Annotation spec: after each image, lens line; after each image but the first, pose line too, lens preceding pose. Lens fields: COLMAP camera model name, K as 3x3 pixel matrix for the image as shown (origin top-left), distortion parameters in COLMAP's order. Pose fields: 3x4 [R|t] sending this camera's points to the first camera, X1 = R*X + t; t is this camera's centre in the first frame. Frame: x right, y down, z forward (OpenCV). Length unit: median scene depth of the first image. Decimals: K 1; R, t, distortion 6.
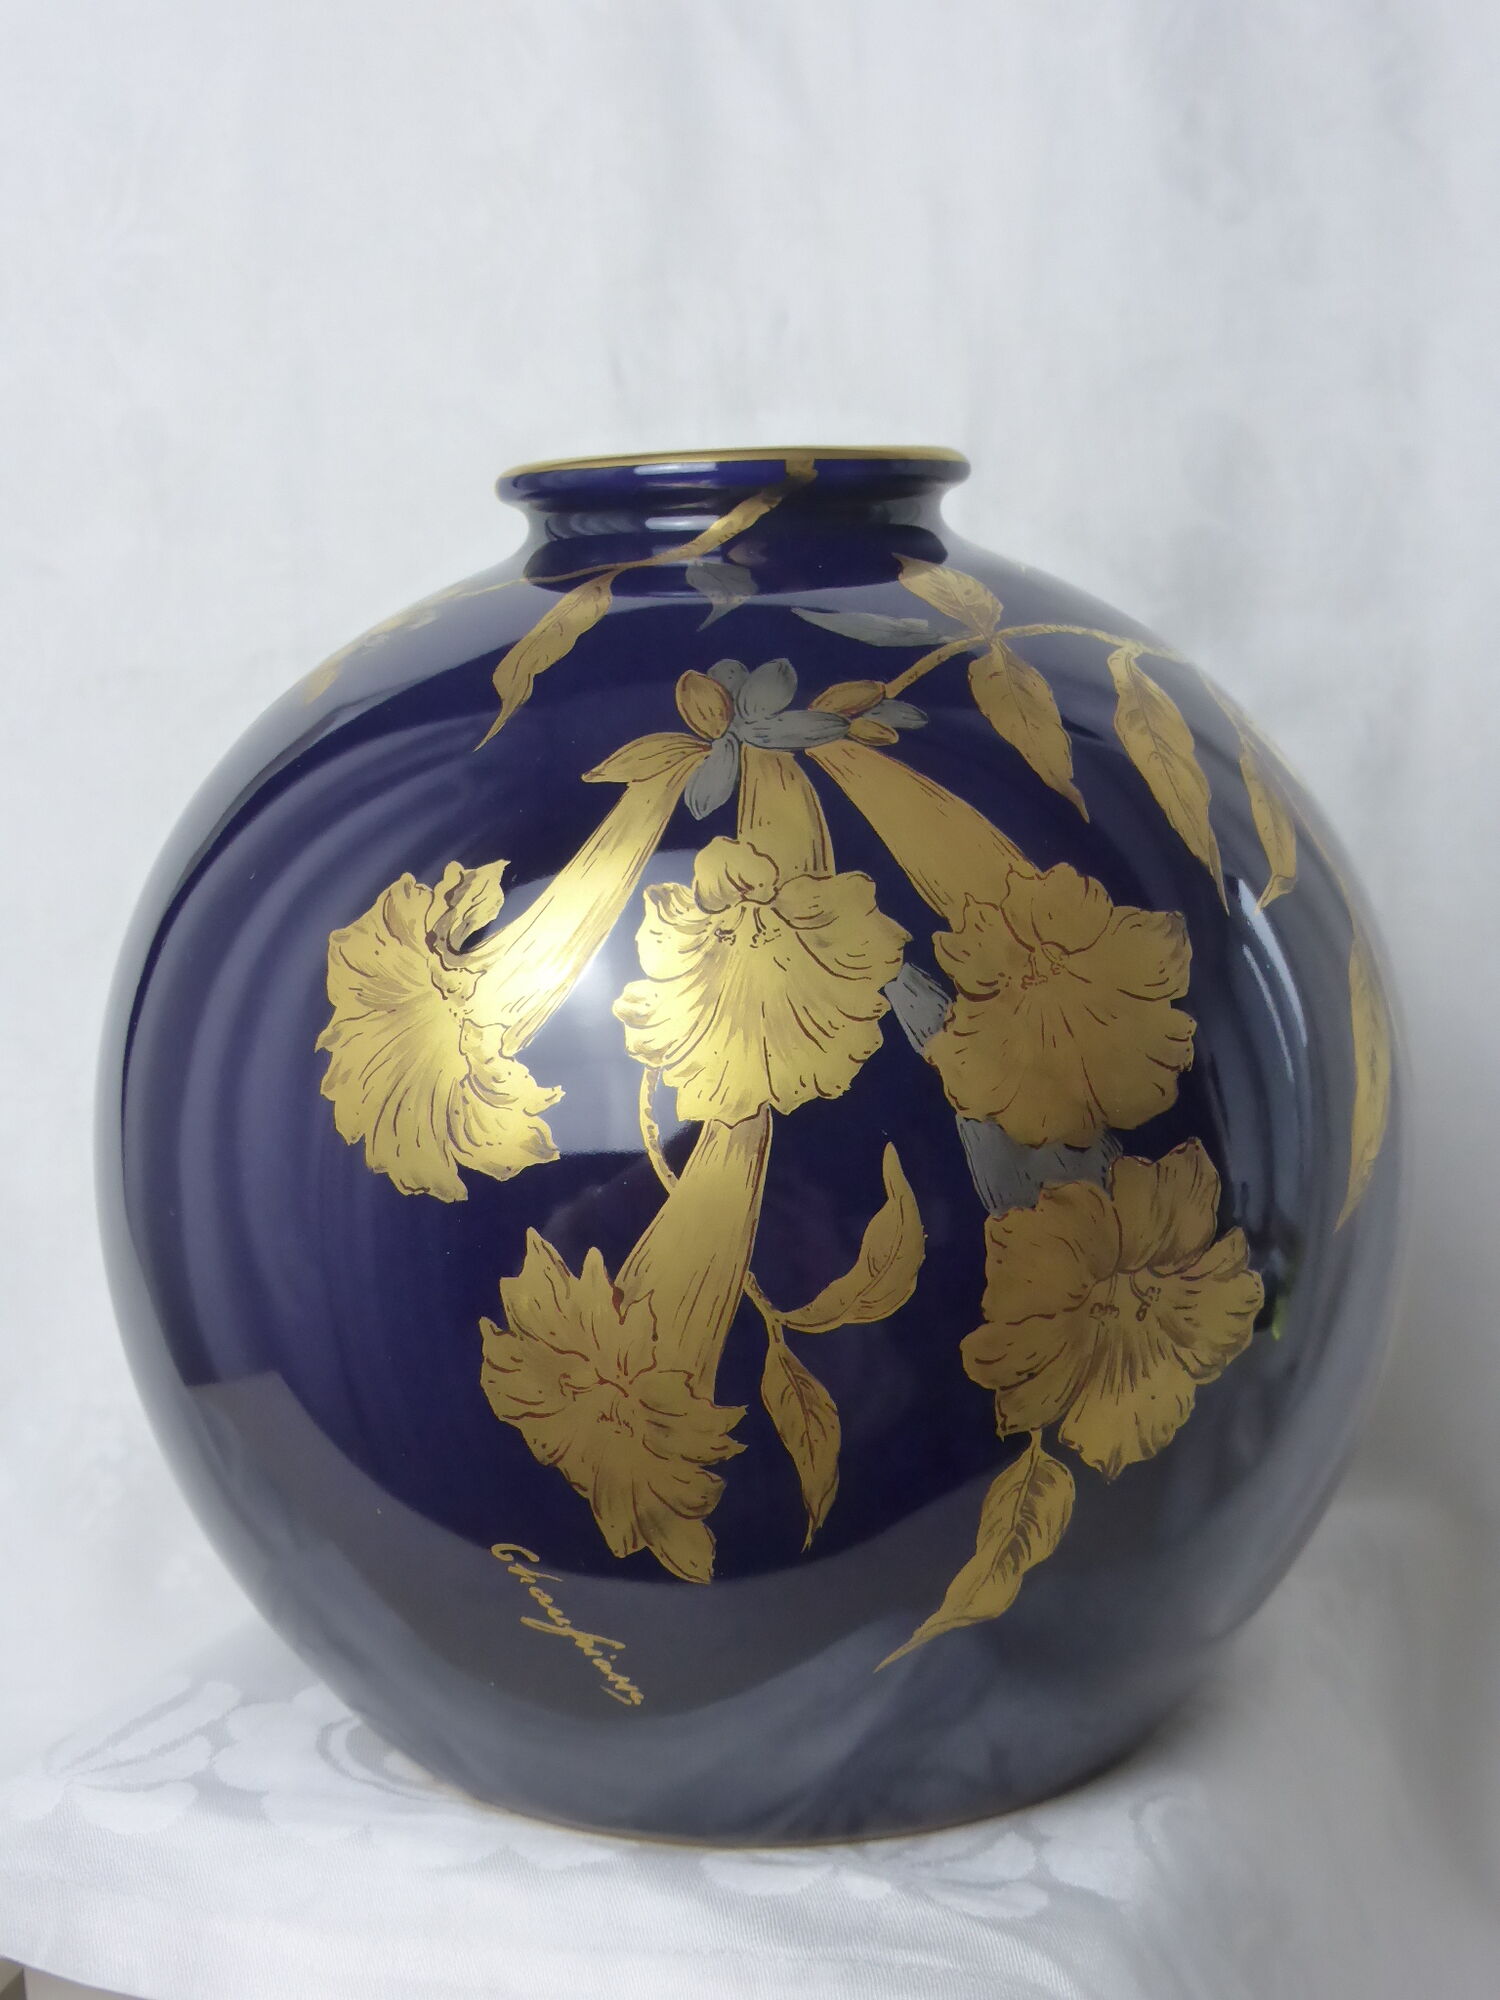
lens RADIAL K [[2733.7, 0, 748.8], [0, 2733.7, 988.3], [0, 0, 1]] dist [-0.127405, 0.000000]
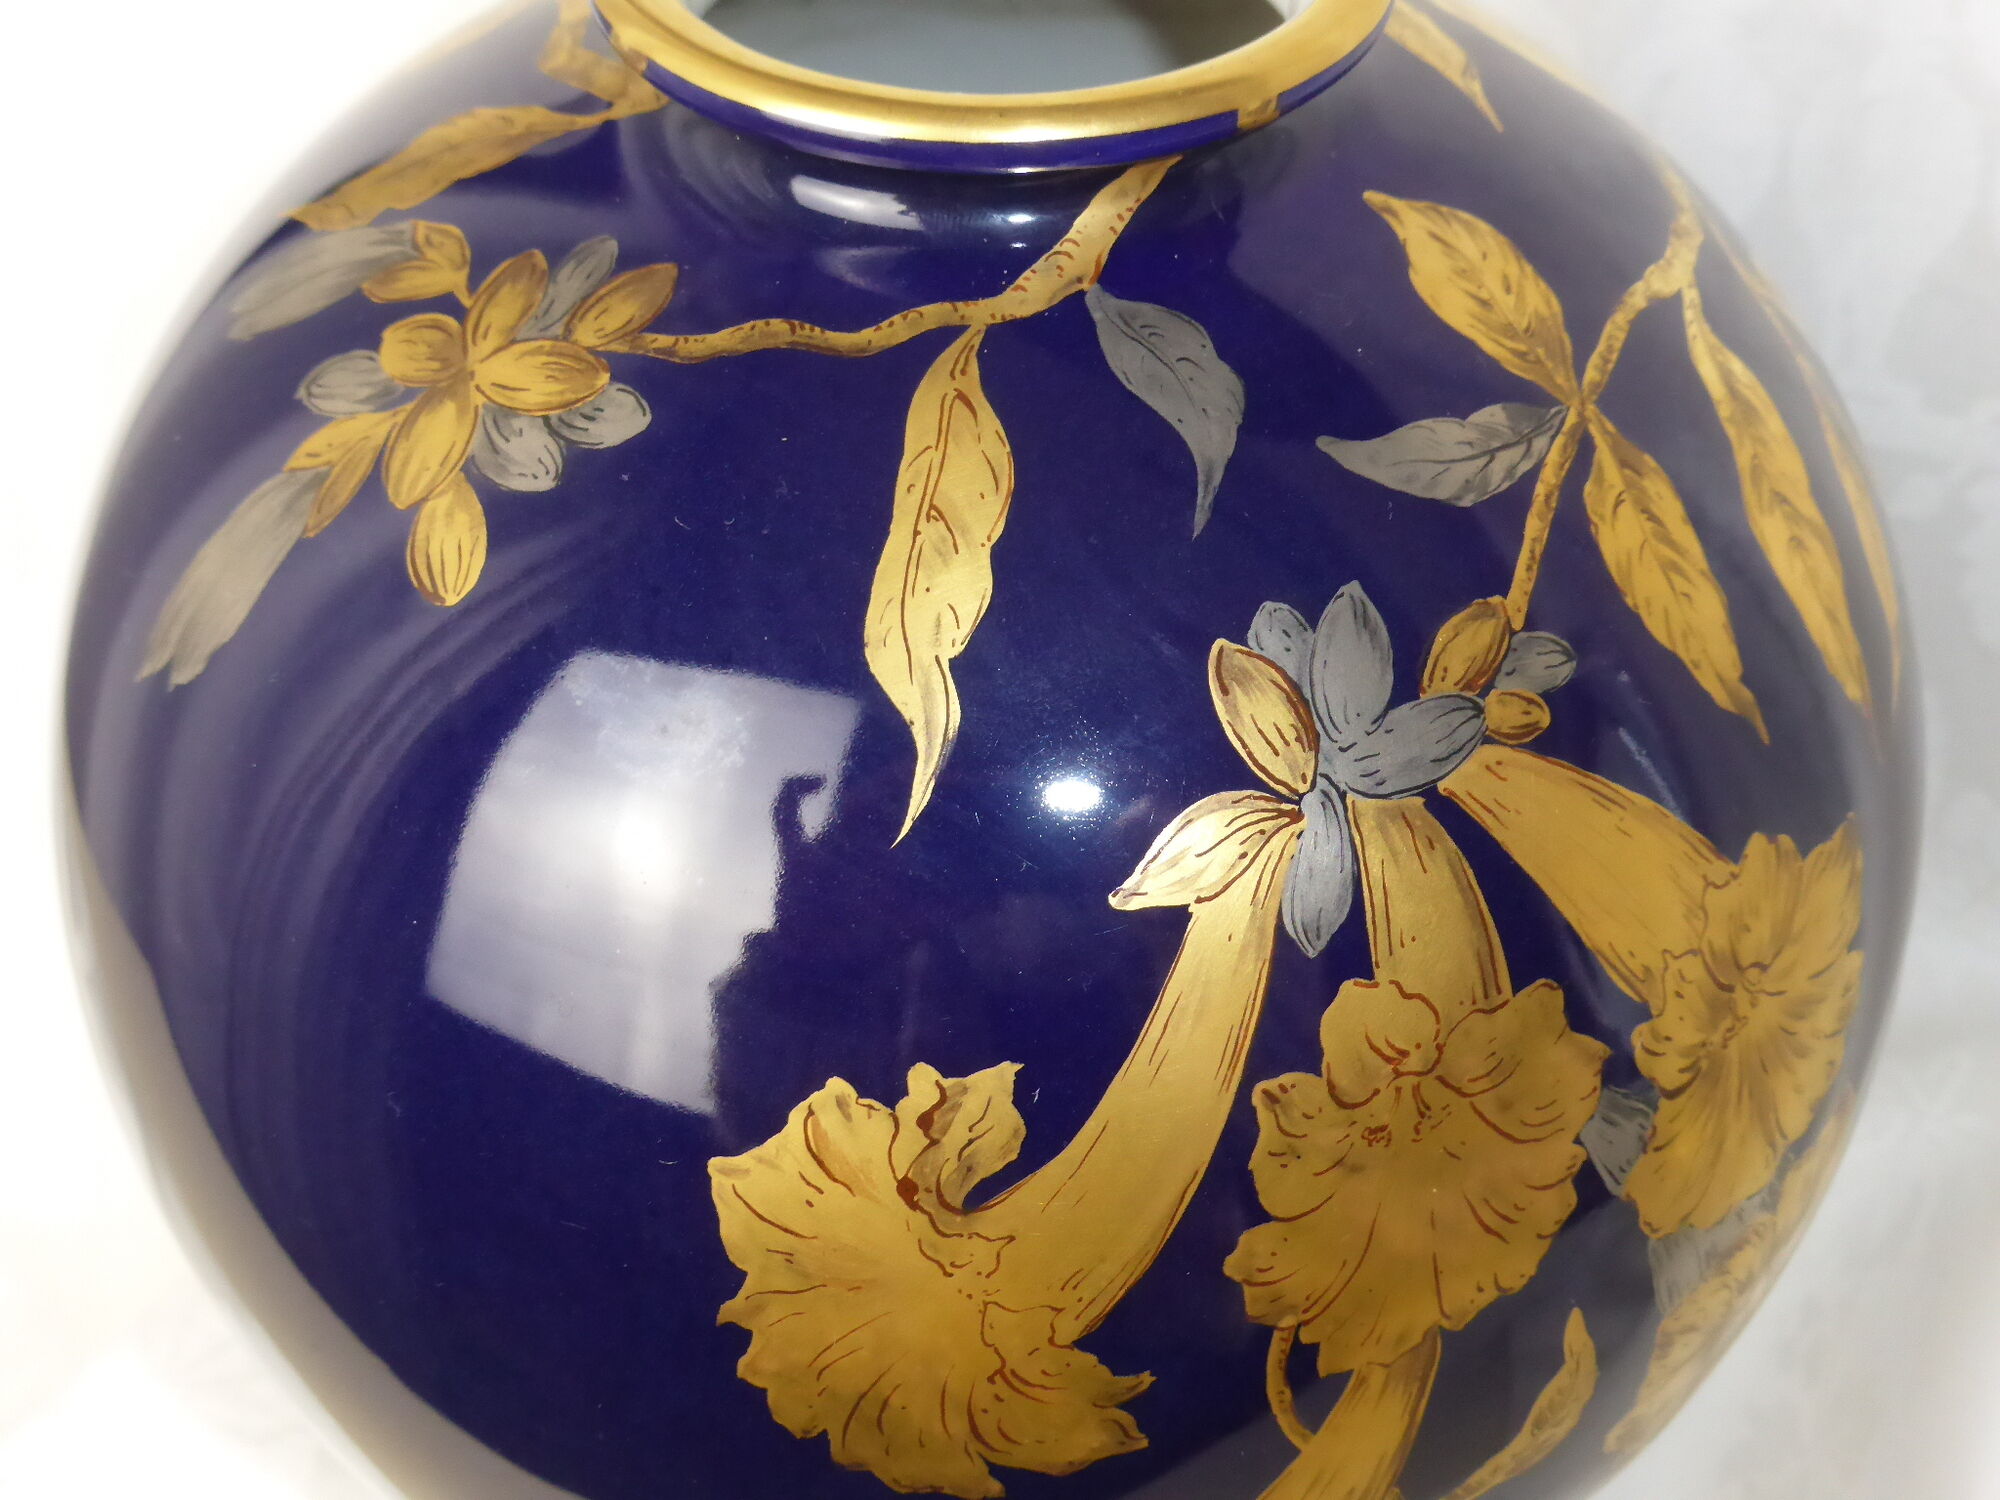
lens RADIAL K [[2733.7, 0, 983.3], [0, 2733.7, 755.5], [0, 0, 1]] dist [-0.127405, 0.000000]
pose [[0.934392, -0.217491, 0.282150, -0.255729], [0.019261, 0.821693, 0.569605, -0.457929], [-0.355725, -0.526800, 0.771973, 0.562622]]
